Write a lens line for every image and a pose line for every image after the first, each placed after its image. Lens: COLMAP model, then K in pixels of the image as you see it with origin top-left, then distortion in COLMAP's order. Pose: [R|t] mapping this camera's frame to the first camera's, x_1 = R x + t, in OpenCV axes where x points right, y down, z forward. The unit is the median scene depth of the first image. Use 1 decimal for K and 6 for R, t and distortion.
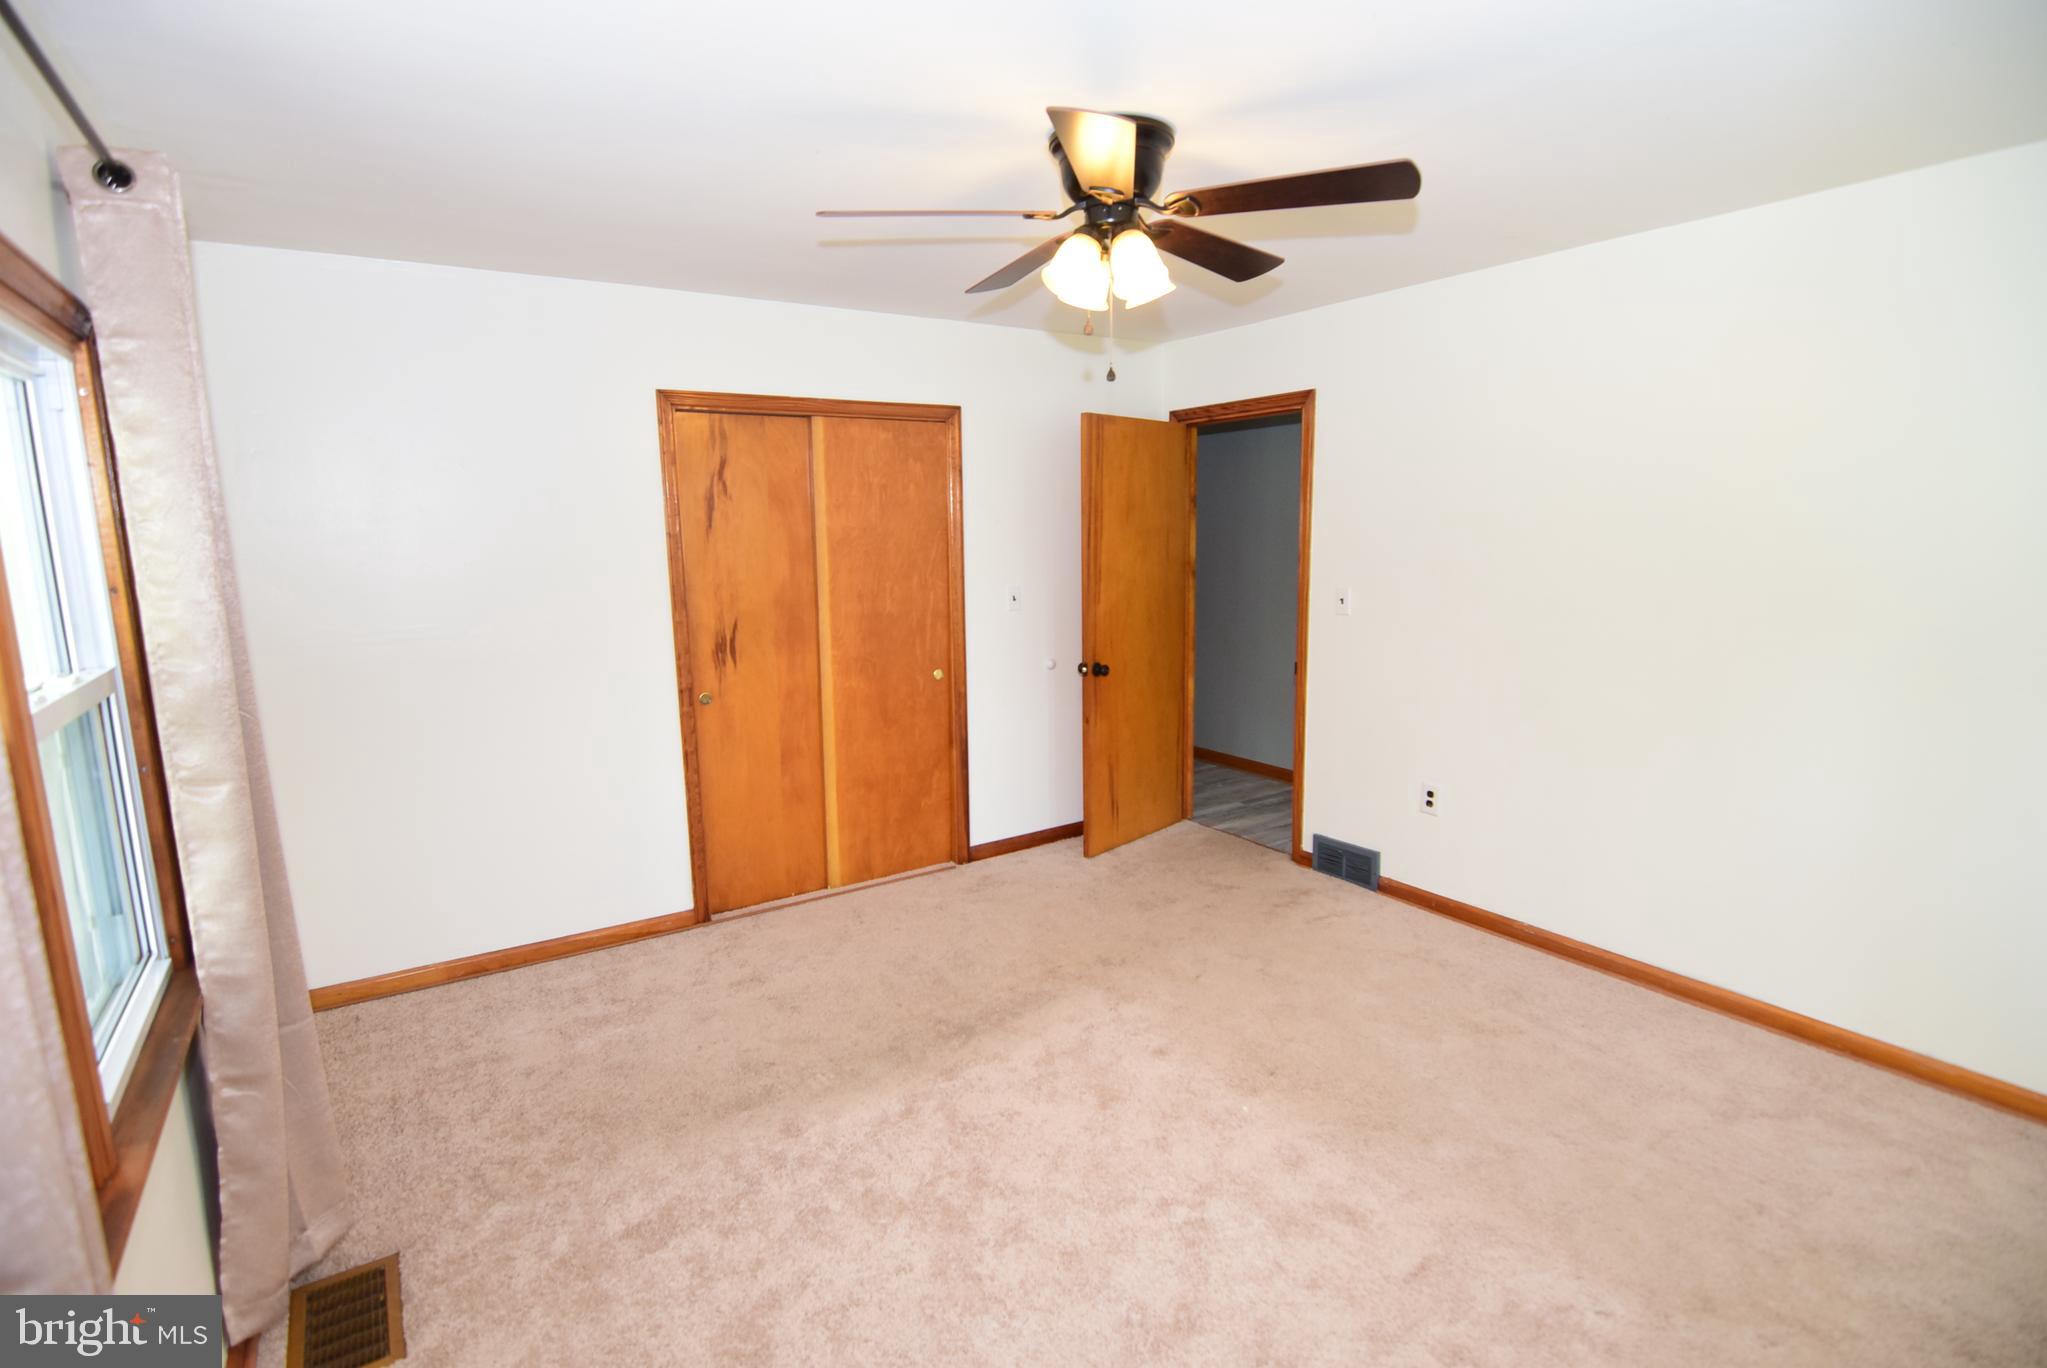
lens RADIAL K [[991.1, 0, 1018.2], [0, 991.1, 684.6], [0, 0, 1]] dist [-0.005055, -0.011127]
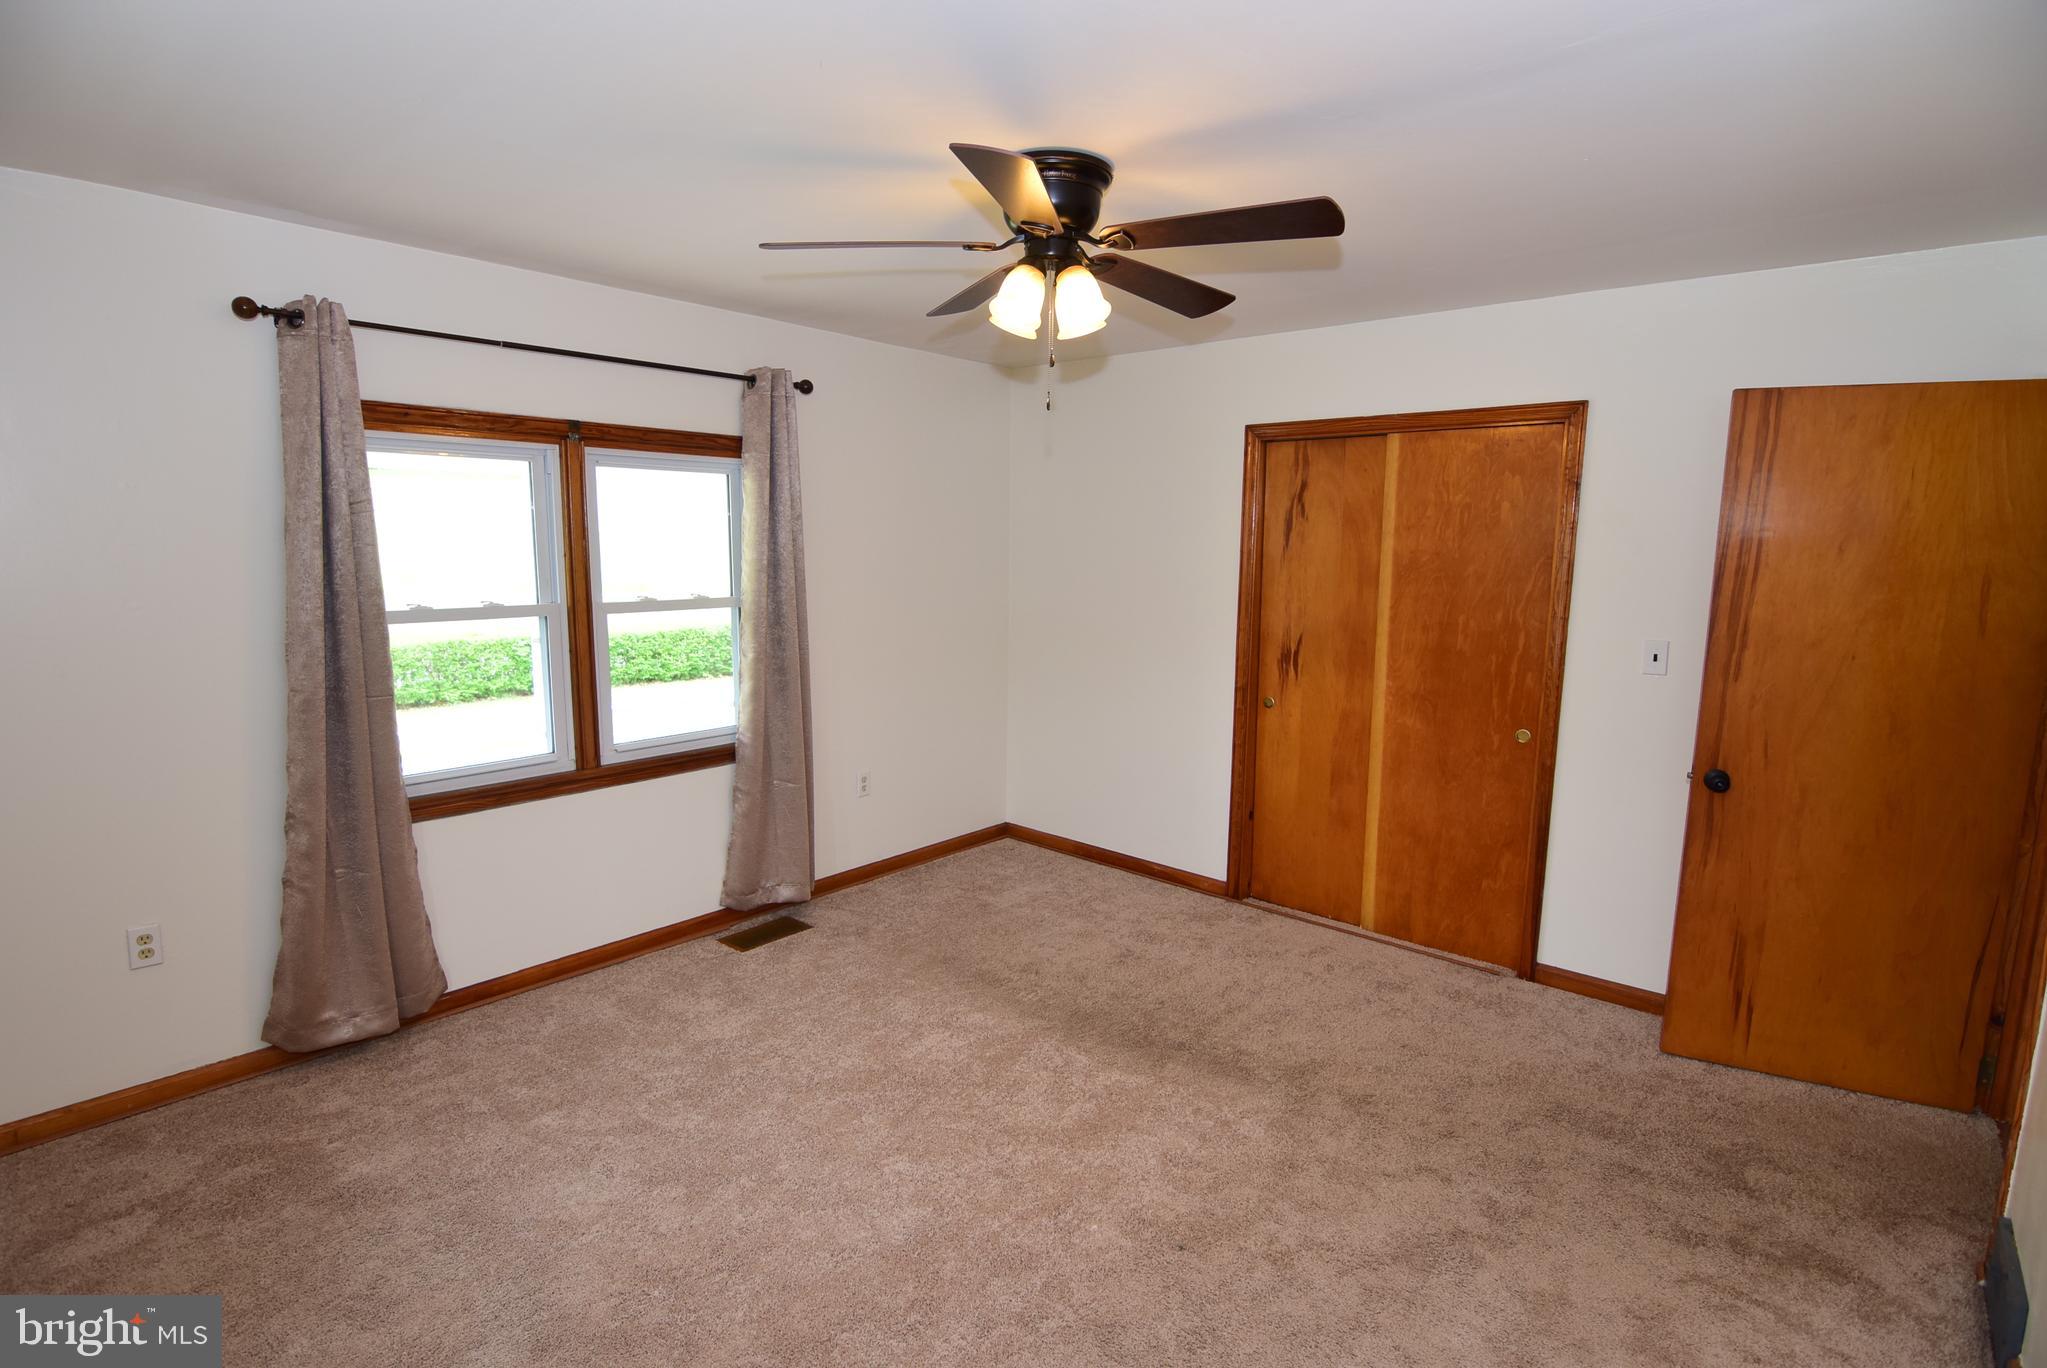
lens RADIAL K [[991.1, 0, 1017.2], [0, 991.1, 686.1], [0, 0, 1]] dist [-0.005055, -0.011127]
pose [[0.261369, 0.160399, -0.951818, 0.615006], [-0.170939, 0.978201, 0.117905, -0.080327], [0.949982, 0.131887, 0.283090, 0.402105]]
